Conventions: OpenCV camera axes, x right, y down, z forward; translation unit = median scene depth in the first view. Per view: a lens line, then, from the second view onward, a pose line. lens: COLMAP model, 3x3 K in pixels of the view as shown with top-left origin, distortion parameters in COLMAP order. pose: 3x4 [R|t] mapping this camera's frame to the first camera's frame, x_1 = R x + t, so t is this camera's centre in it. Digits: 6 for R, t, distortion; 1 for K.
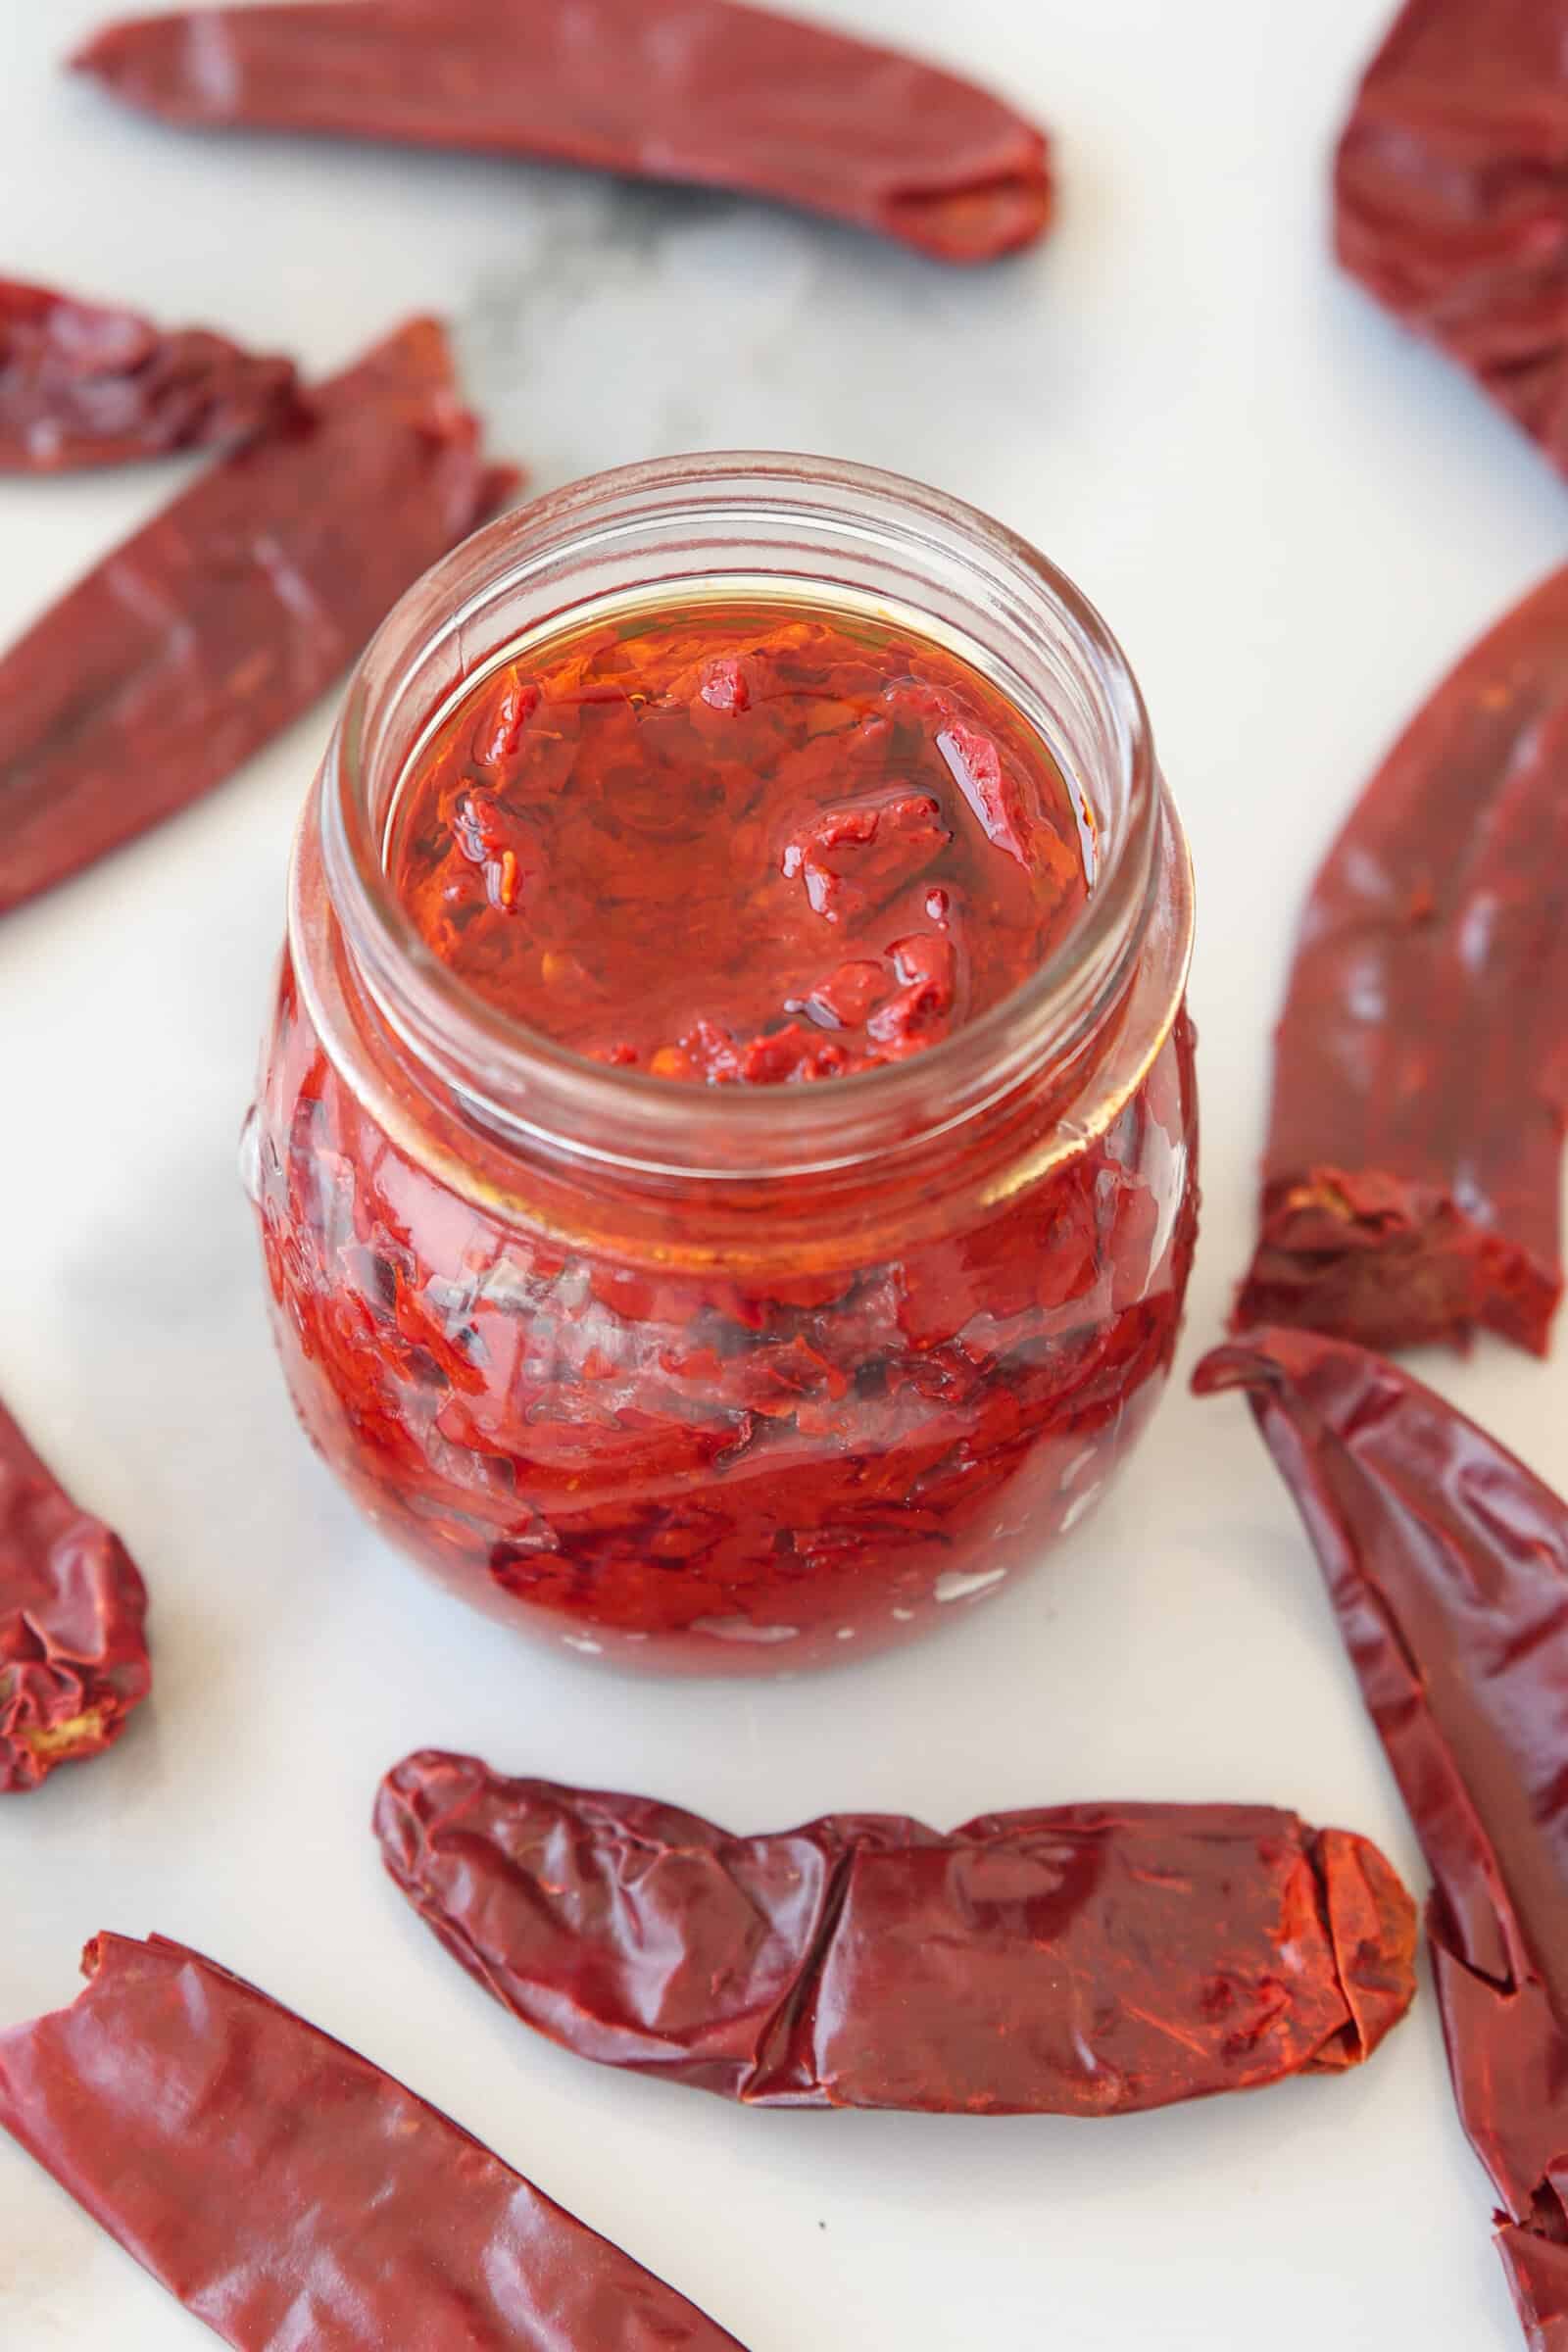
lens RADIAL K [[4748.7, 0, 784.0], [0, 4748.7, 1176.0], [0, 0, 1]] dist [-0.005362, -4.348408]
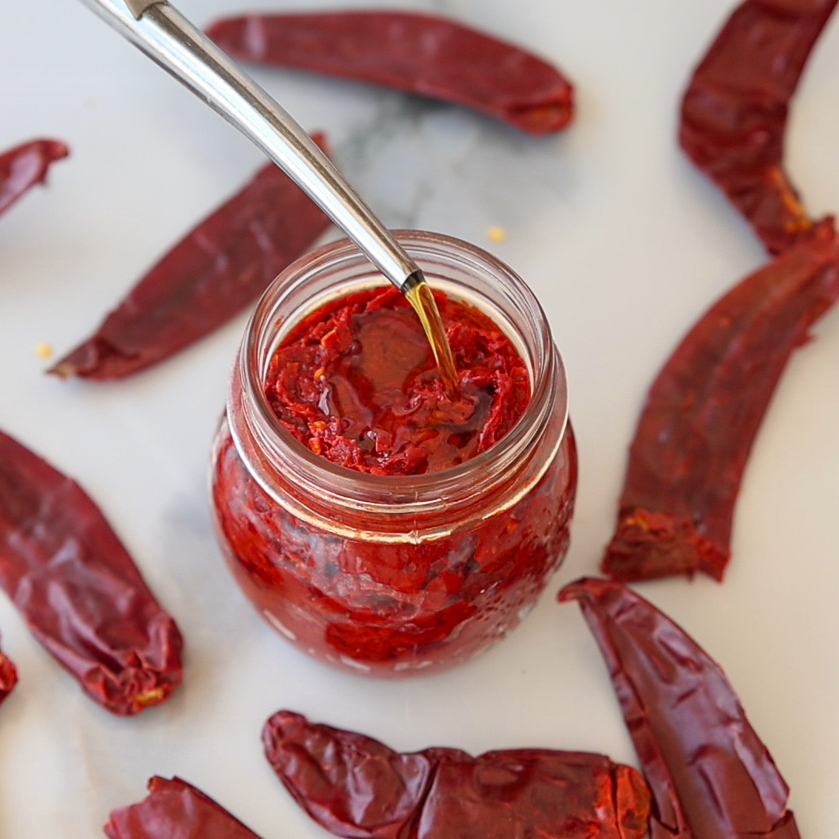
lens RADIAL K [[826.9, 0, 419.5], [0, 826.9, 419.5], [0, 0, 1]] dist [-0.045948, -0.007096]
pose [[0.996905, 0.075343, 0.022461, -0.021368], [-0.069010, 0.975452, -0.209117, 0.051674], [-0.037665, 0.206920, 0.977633, 0.506041]]
